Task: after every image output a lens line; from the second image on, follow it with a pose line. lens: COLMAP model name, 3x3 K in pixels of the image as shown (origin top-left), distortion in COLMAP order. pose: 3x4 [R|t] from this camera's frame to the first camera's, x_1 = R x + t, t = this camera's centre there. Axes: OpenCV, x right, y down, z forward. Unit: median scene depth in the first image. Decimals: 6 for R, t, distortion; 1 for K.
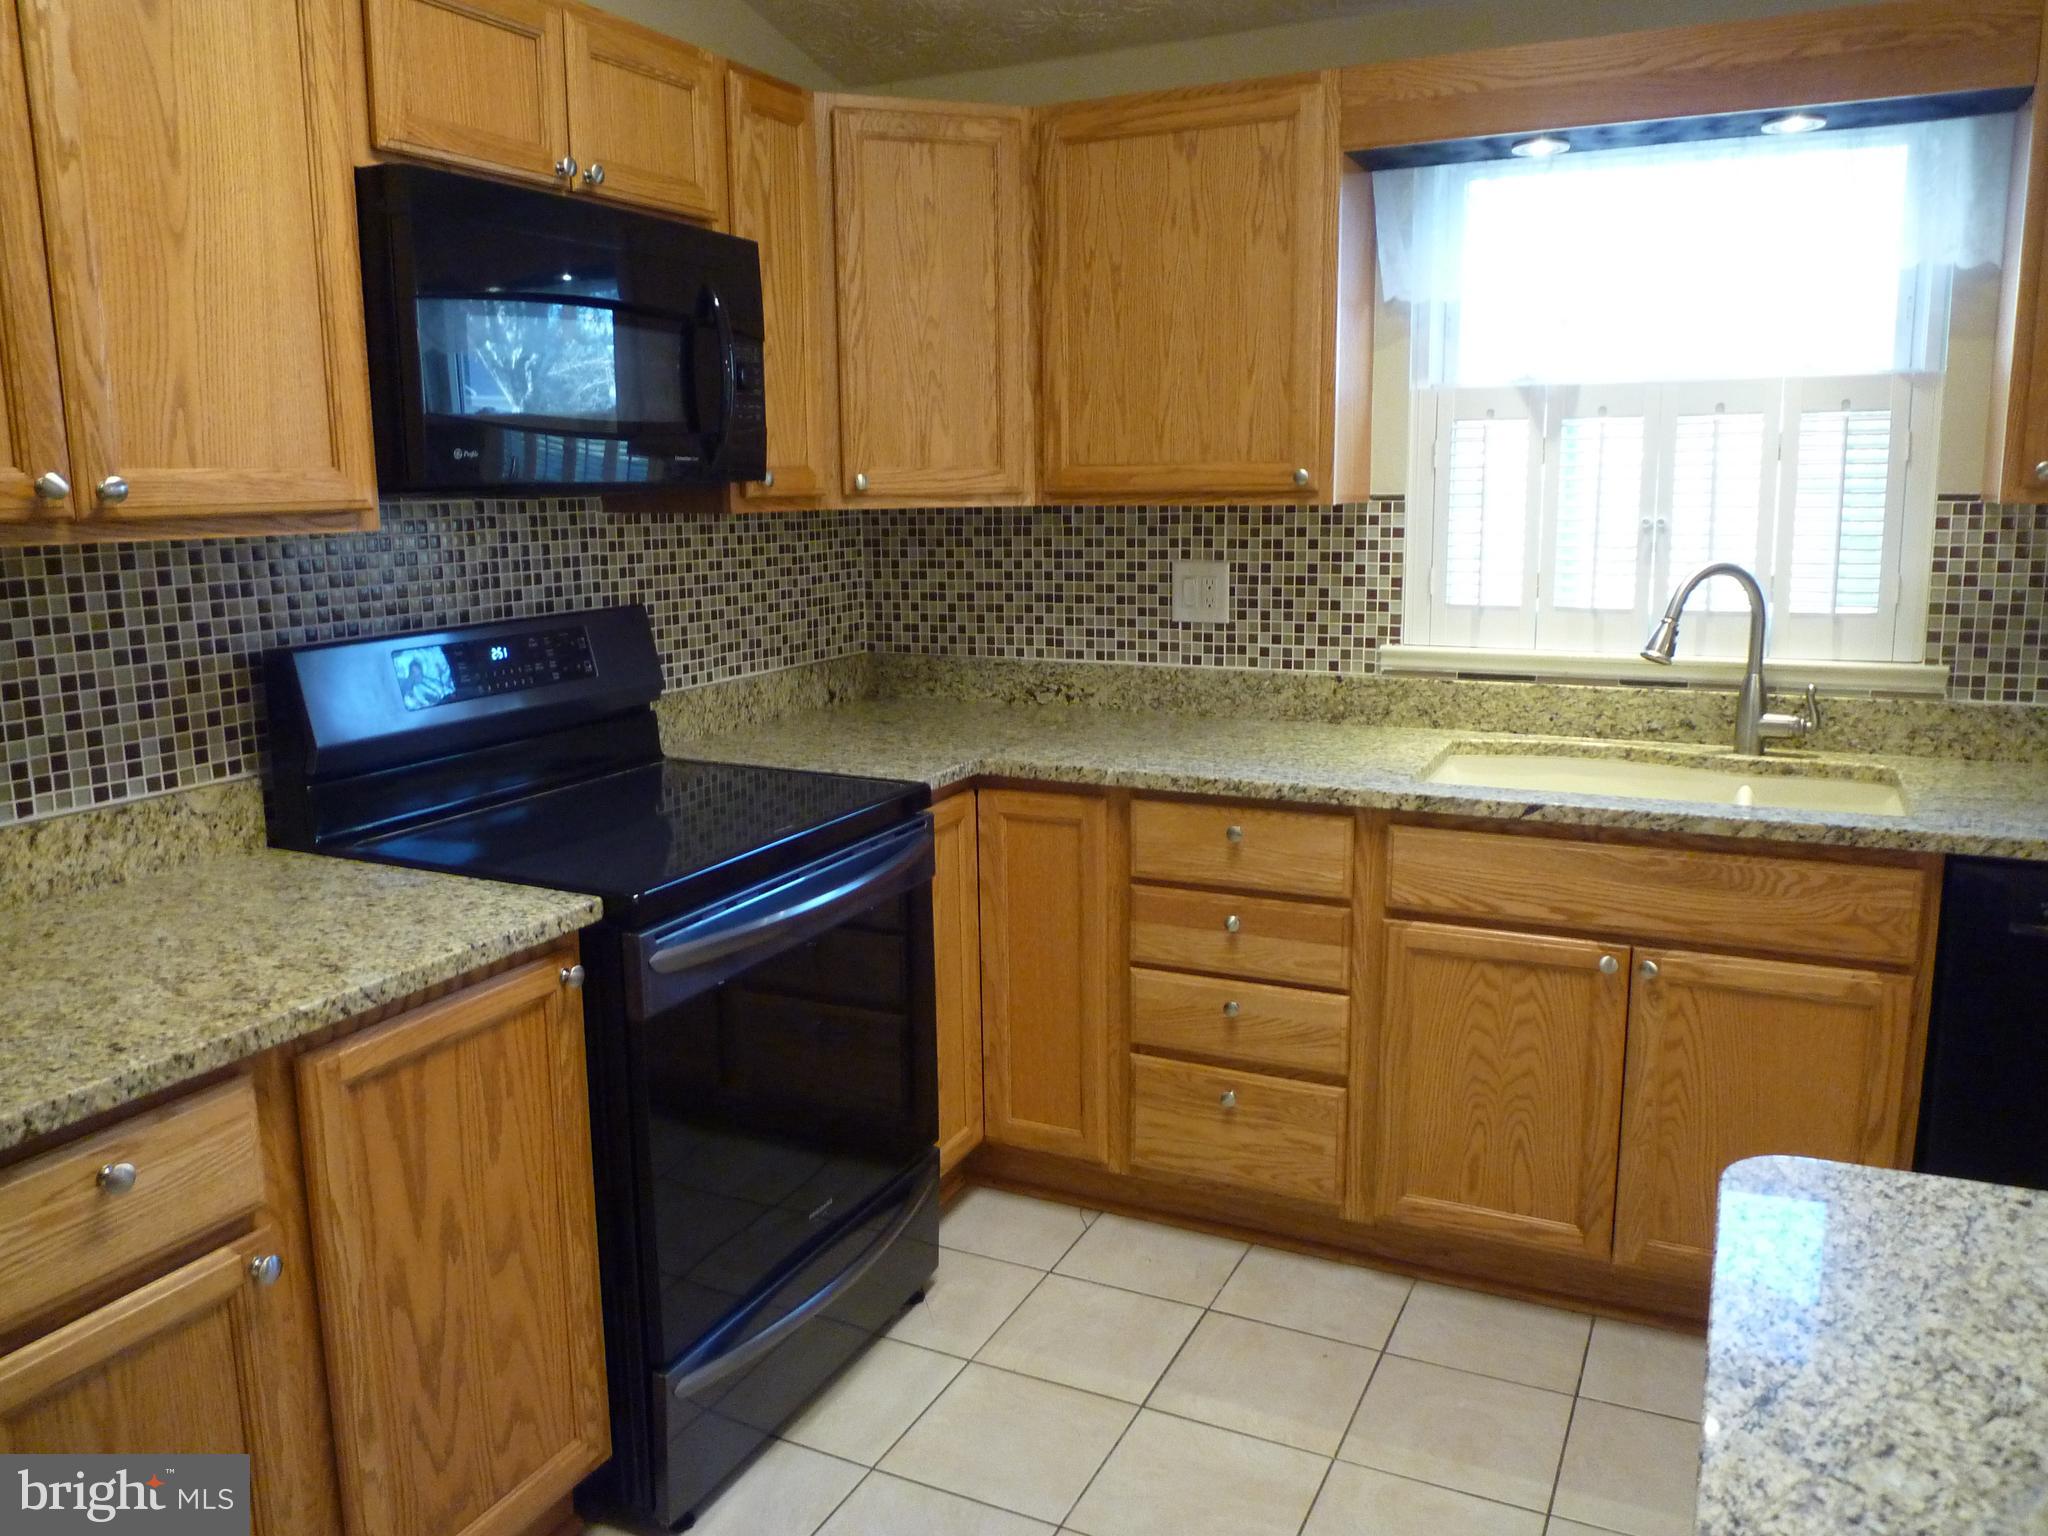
lens RADIAL K [[1517.9, 0, 1025.5], [0, 1517.9, 757.9], [0, 0, 1]] dist [-0.002217, -0.052475]
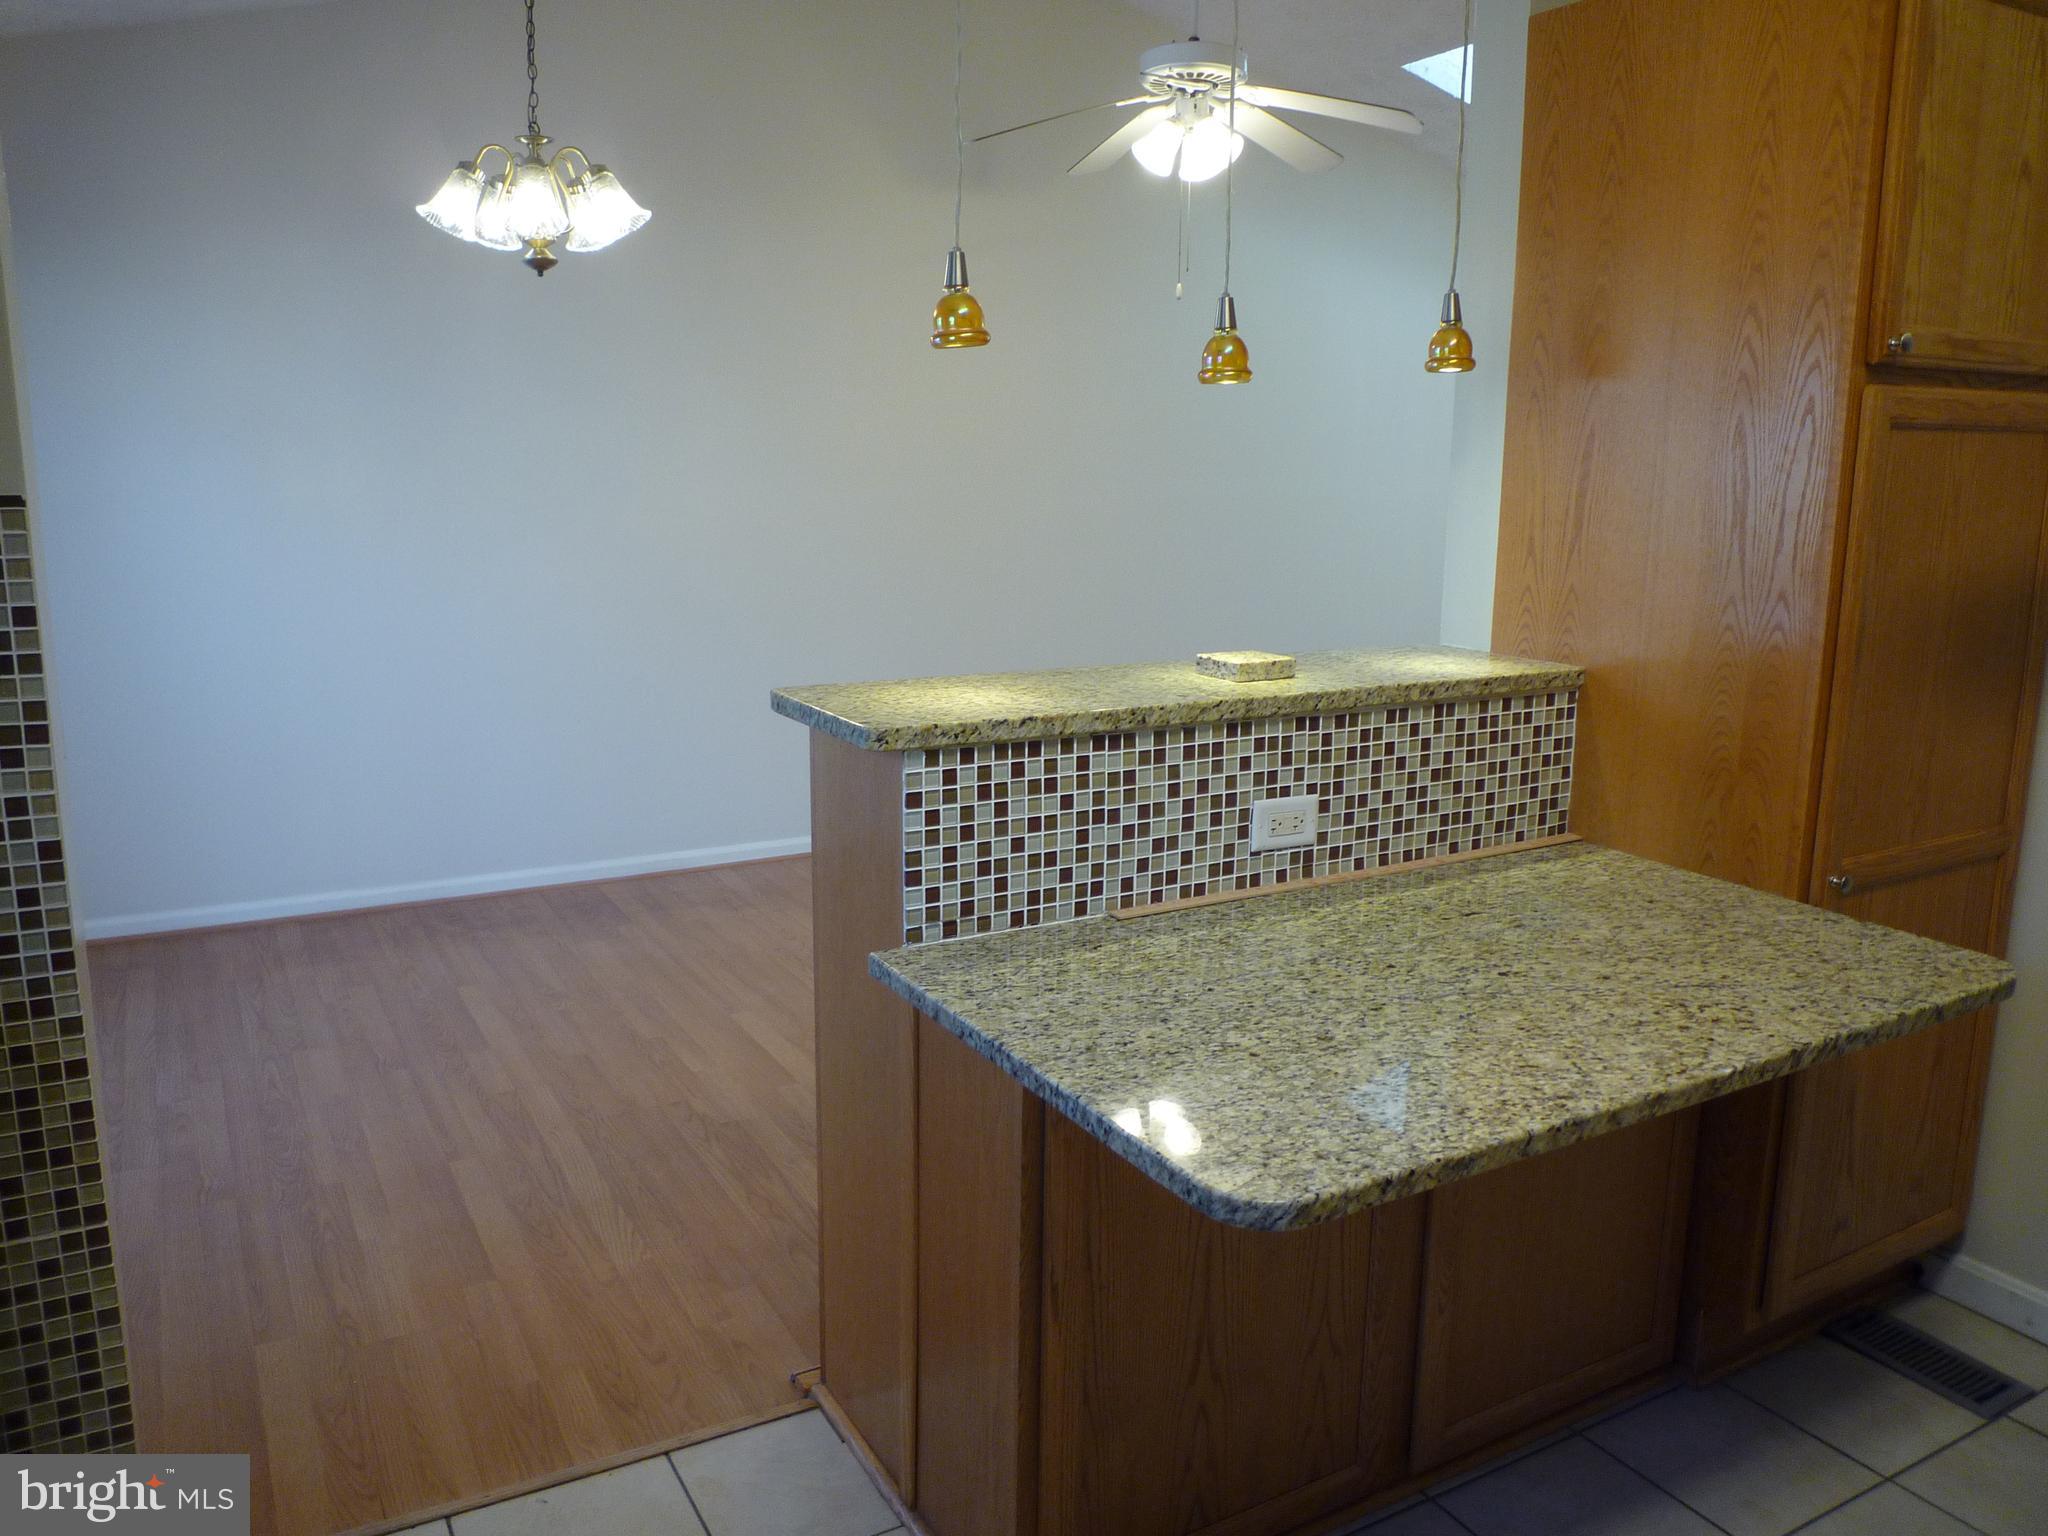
lens RADIAL K [[1517.9, 0, 1025.5], [0, 1517.9, 757.9], [0, 0, 1]] dist [-0.002217, -0.052475]
pose [[-0.830563, -0.098344, 0.548173, 0.054839], [0.103740, 0.939739, 0.325773, -0.150525], [-0.547178, 0.327443, -0.770310, 0.835899]]
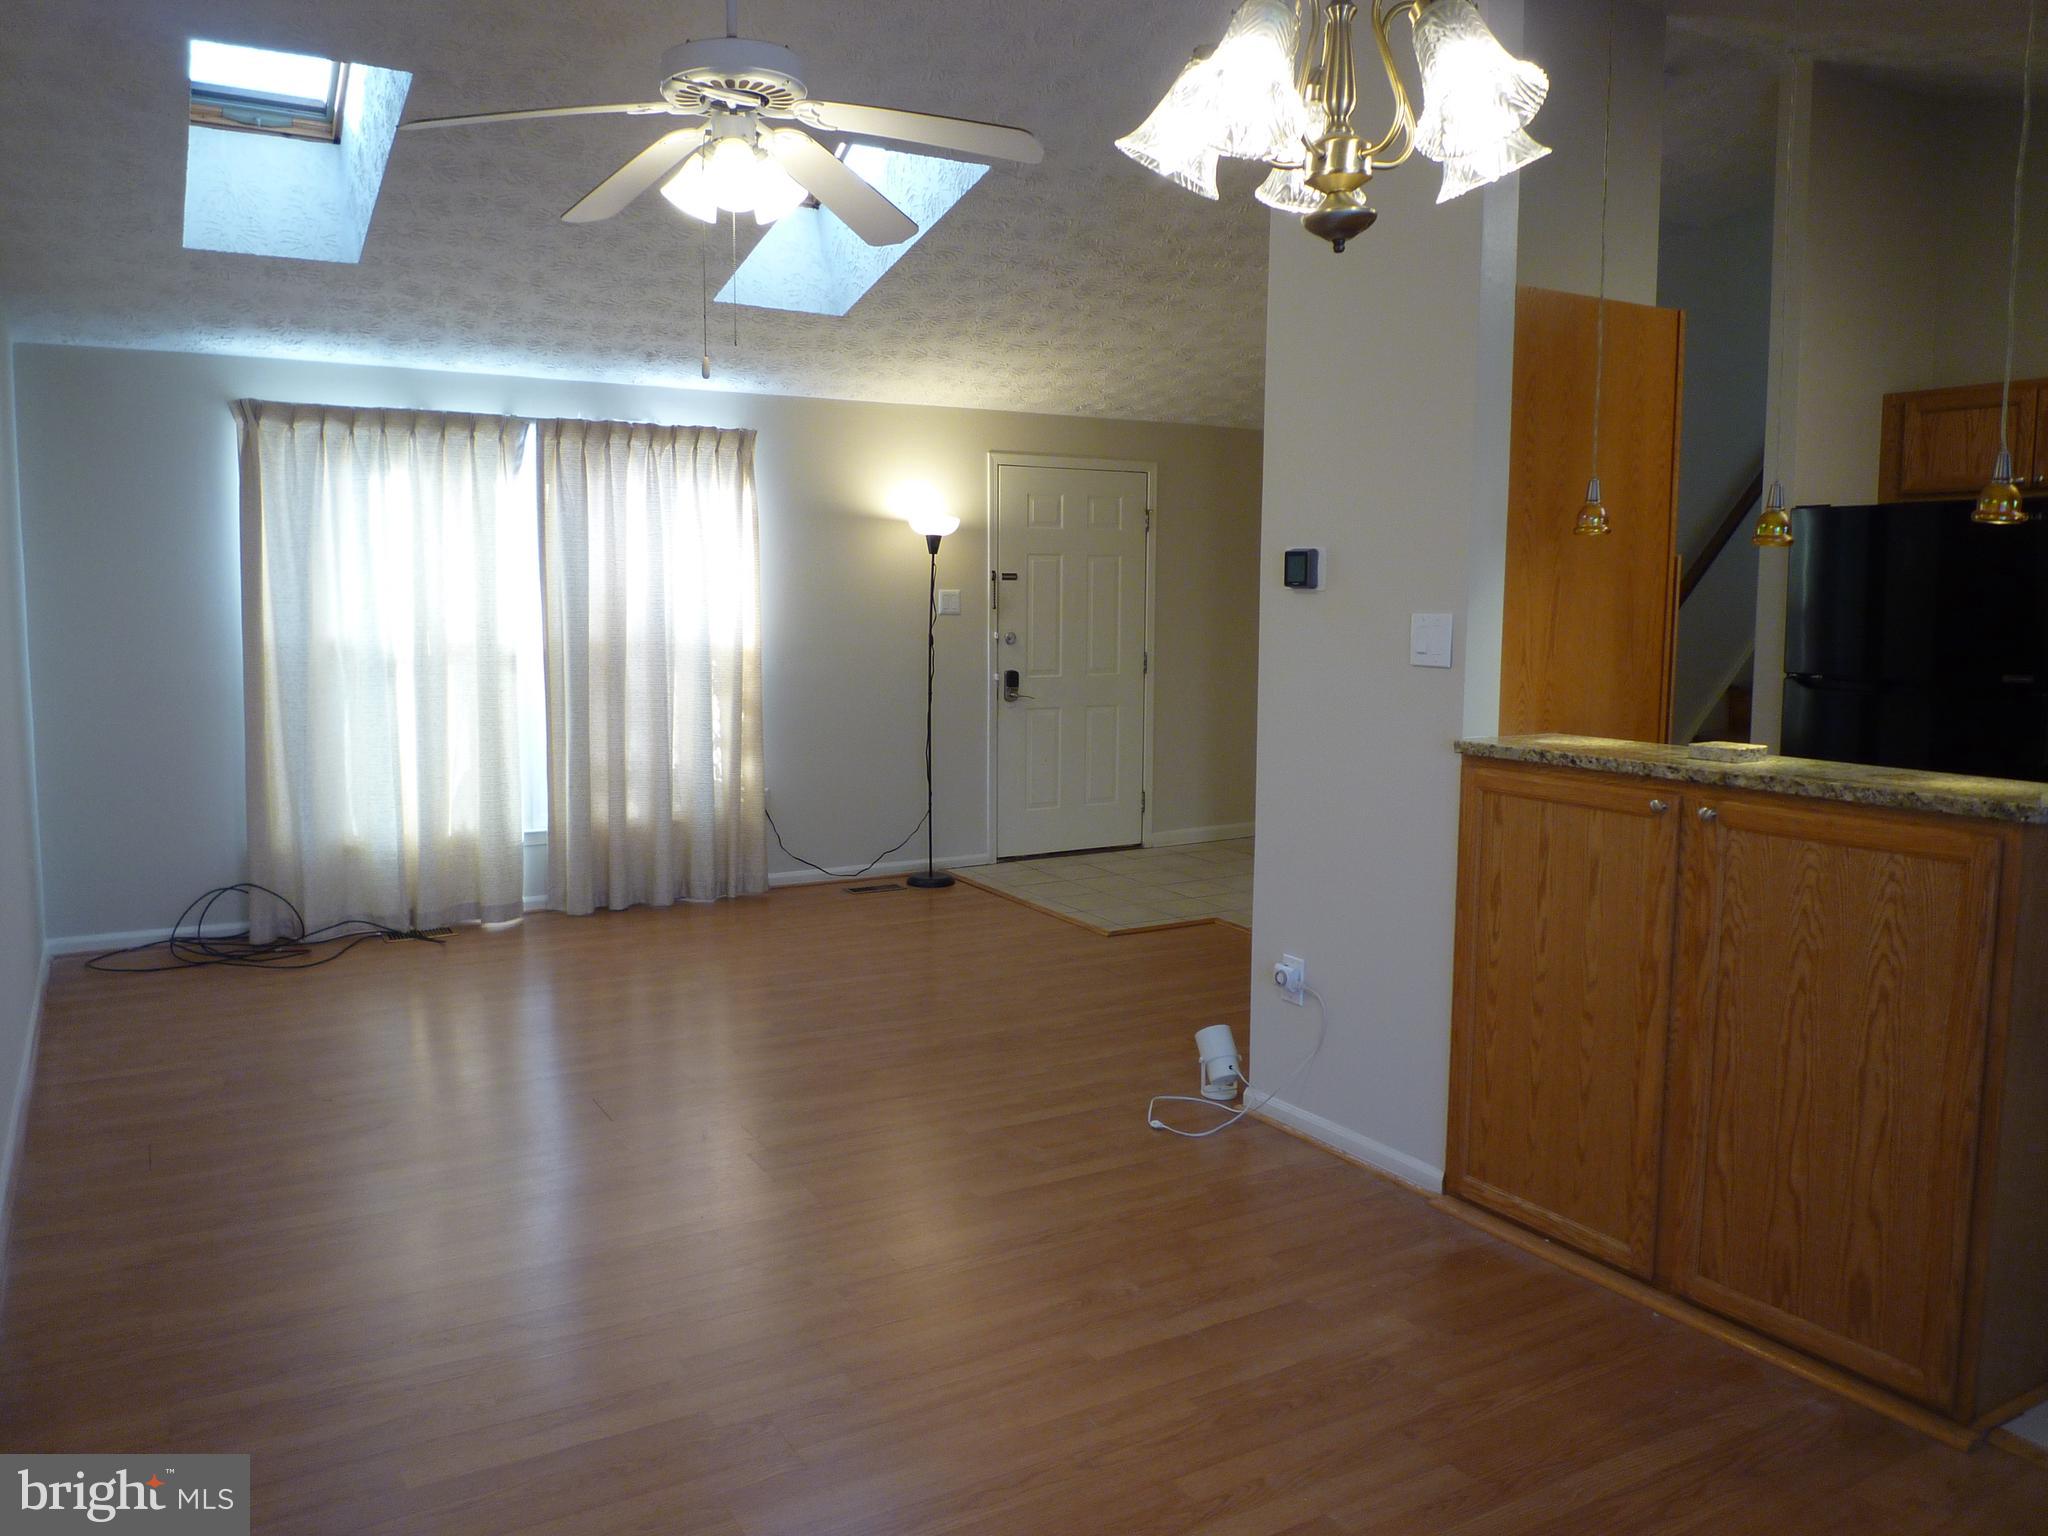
lens RADIAL K [[1509.0, 0, 1026.7], [0, 1509.0, 758.2], [0, 0, 1]] dist [-0.003682, -0.052899]
pose [[-0.548810, 0.103363, -0.829532, 1.579565], [-0.144265, 0.965727, 0.215777, -0.074573], [0.823405, 0.238093, -0.515089, 0.269434]]
